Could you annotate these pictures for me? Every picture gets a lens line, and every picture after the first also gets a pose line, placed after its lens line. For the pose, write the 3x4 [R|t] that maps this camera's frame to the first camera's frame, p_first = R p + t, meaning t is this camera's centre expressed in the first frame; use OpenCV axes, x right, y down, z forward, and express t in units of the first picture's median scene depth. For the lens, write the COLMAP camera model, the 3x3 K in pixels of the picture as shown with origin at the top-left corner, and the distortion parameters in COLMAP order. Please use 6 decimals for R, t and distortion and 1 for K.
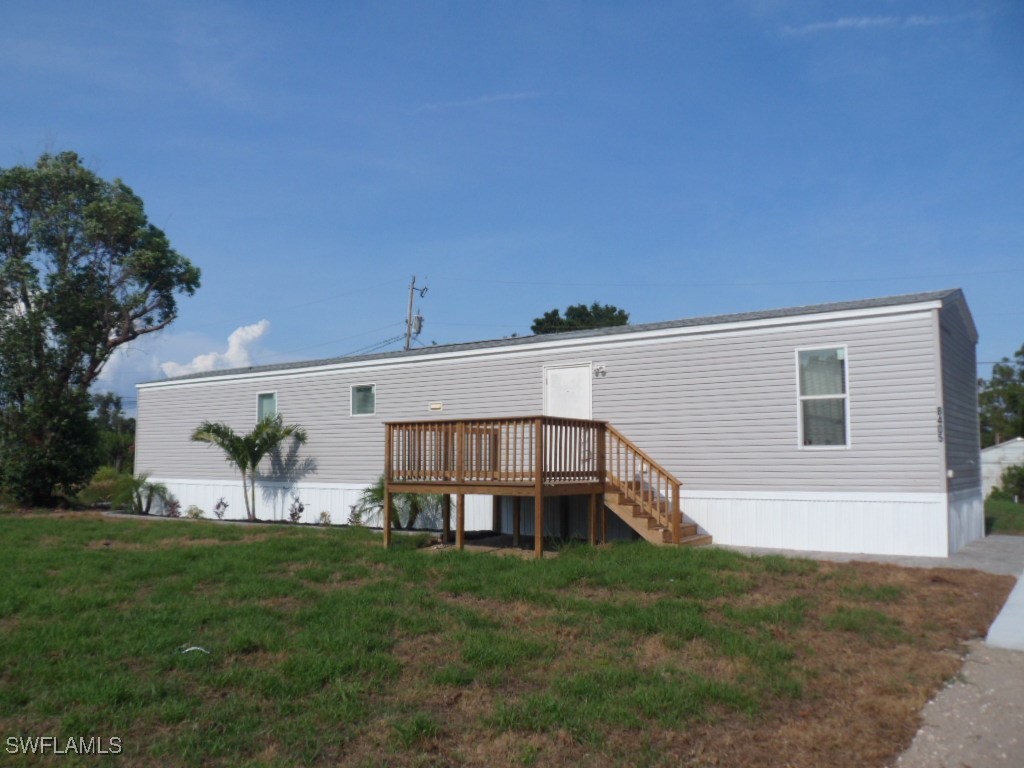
lens RADIAL K [[849.2, 0, 512.0], [0, 849.2, 384.0], [0, 0, 1]] dist [-0.057256, -0.007356]
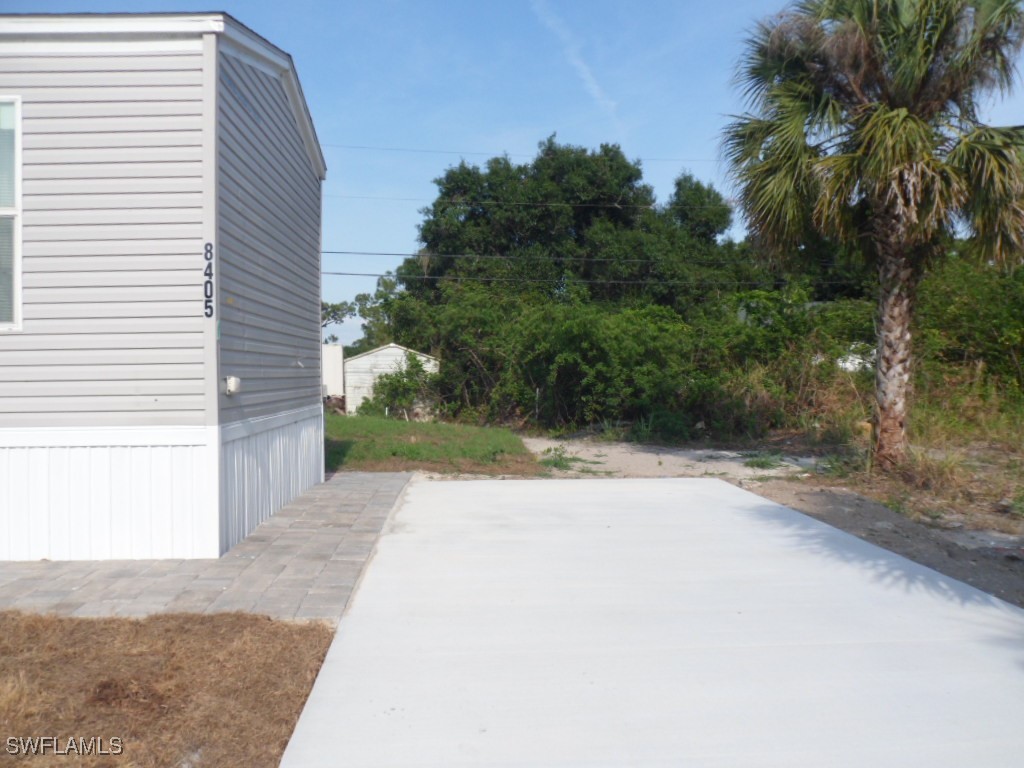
lens RADIAL K [[820.0, 0, 512.0], [0, 820.0, 384.0], [0, 0, 1]] dist [-0.060960, 0.002233]
pose [[0.776332, -0.013497, 0.630179, 0.262605], [-0.053576, 0.994740, 0.087305, 0.042074], [-0.628043, -0.101540, 0.771526, 0.394260]]
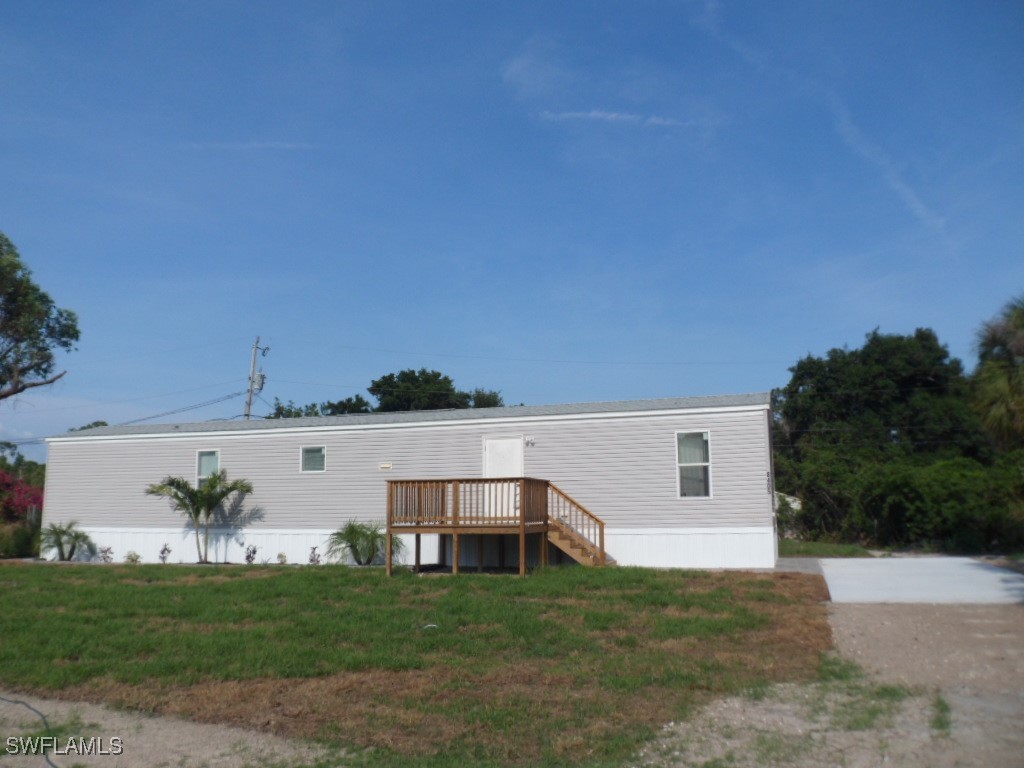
lens RADIAL K [[838.8, 0, 534.9], [0, 838.8, 384.1], [0, 0, 1]] dist [-0.071984, 0.002801]
pose [[0.947707, 0.037740, 0.316902, -0.302039], [-0.019199, 0.997927, -0.061427, -0.024369], [-0.318563, 0.052131, 0.946467, -0.263288]]
